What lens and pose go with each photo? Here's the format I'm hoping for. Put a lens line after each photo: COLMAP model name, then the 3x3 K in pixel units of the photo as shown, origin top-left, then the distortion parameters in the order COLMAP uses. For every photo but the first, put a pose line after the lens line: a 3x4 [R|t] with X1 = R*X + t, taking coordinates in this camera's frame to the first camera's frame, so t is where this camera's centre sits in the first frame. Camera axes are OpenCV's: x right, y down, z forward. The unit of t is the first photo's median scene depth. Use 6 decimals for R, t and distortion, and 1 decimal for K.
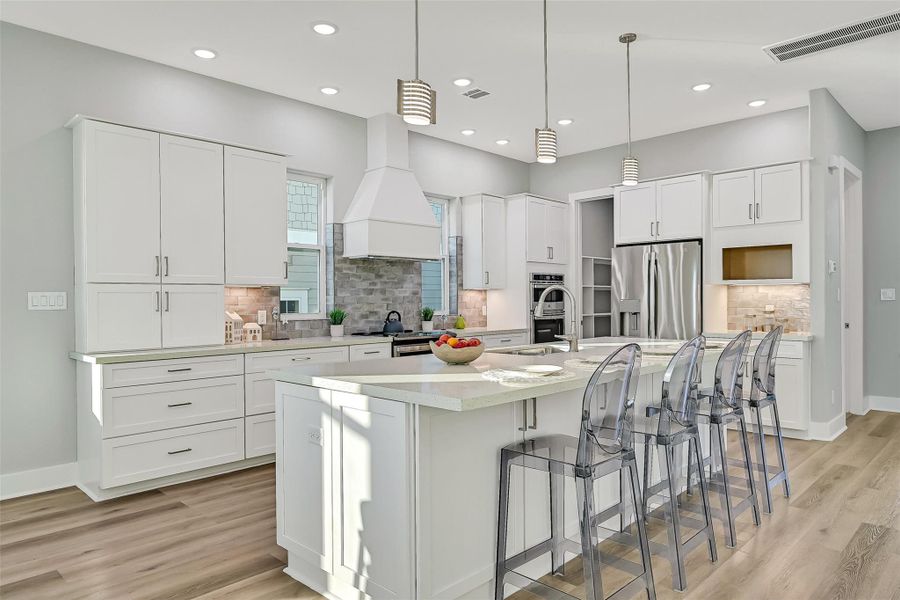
lens RADIAL K [[571.8, 0, 459.4], [0, 571.8, 299.2], [0, 0, 1]] dist [-0.004147, 0.001545]
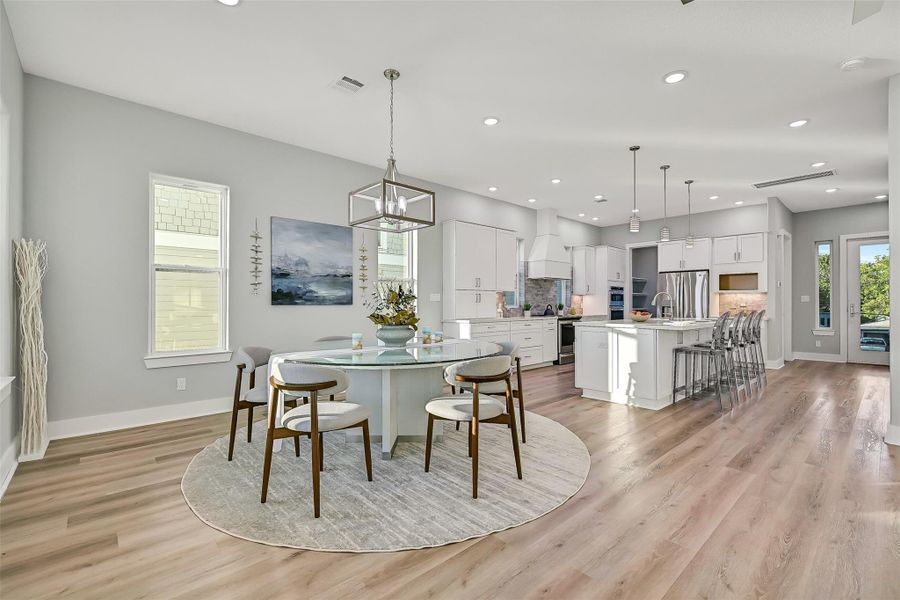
lens RADIAL K [[389.5, 0, 458.2], [0, 389.5, 301.7], [0, 0, 1]] dist [-0.004700, -0.000201]
pose [[0.997845, 0.009259, -0.064966, -0.356927], [-0.009417, 0.999953, -0.002116, 0.016794], [0.064943, 0.002723, 0.997885, -0.408235]]
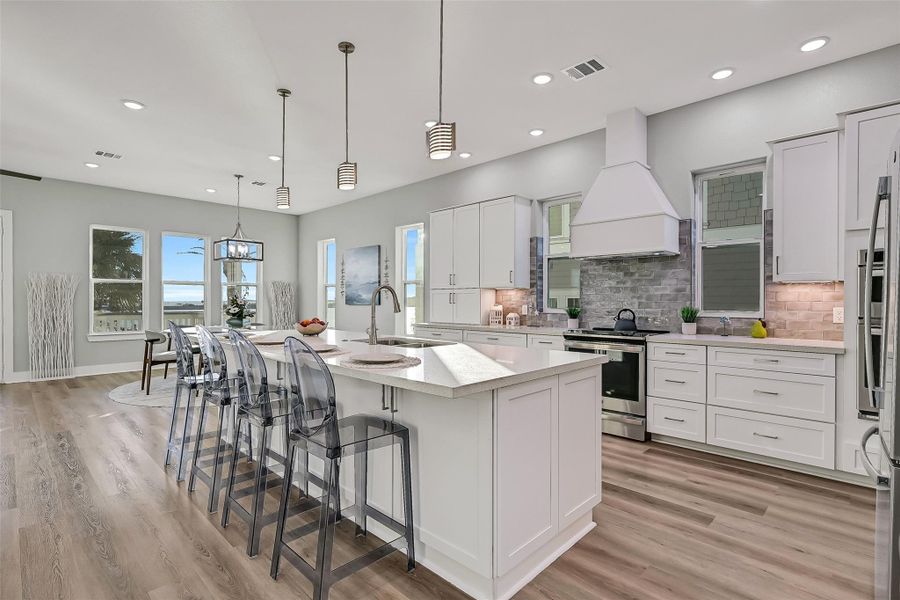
lens RADIAL K [[437.8, 0, 456.9], [0, 437.8, 303.0], [0, 0, 1]] dist [0.001169, -0.000670]
pose [[0.000480, 0.014259, -0.999898, 0.657382], [0.000379, 0.999898, 0.014259, -0.000578], [1.000000, -0.000386, 0.000474, 0.728525]]
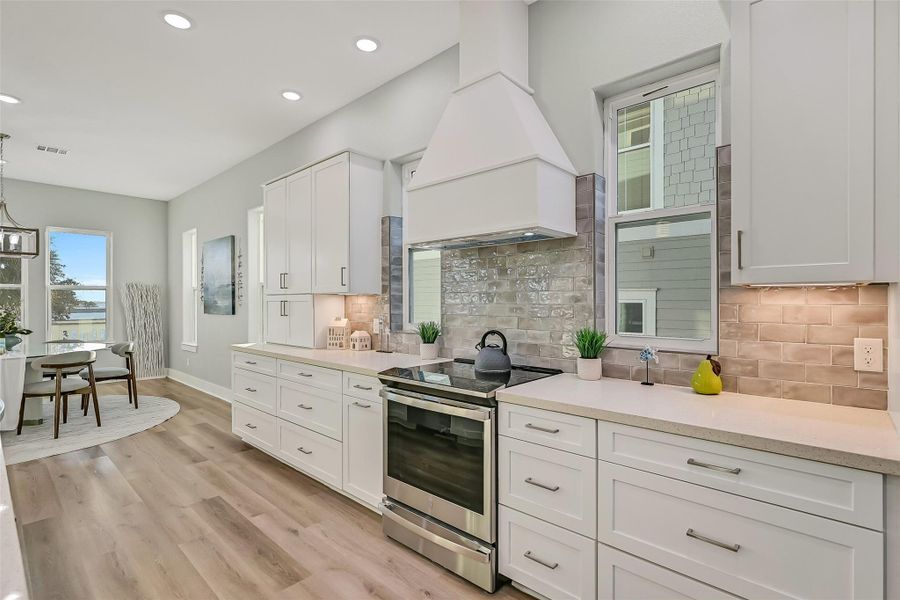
lens RADIAL K [[429.8, 0, 457.2], [0, 429.8, 302.2], [0, 0, 1]] dist [-0.005939, 0.002841]
pose [[0.029561, 0.011100, -0.999501, 0.328402], [0.003967, 0.999929, 0.011223, -0.013597], [0.999555, -0.004297, 0.029515, 0.977504]]
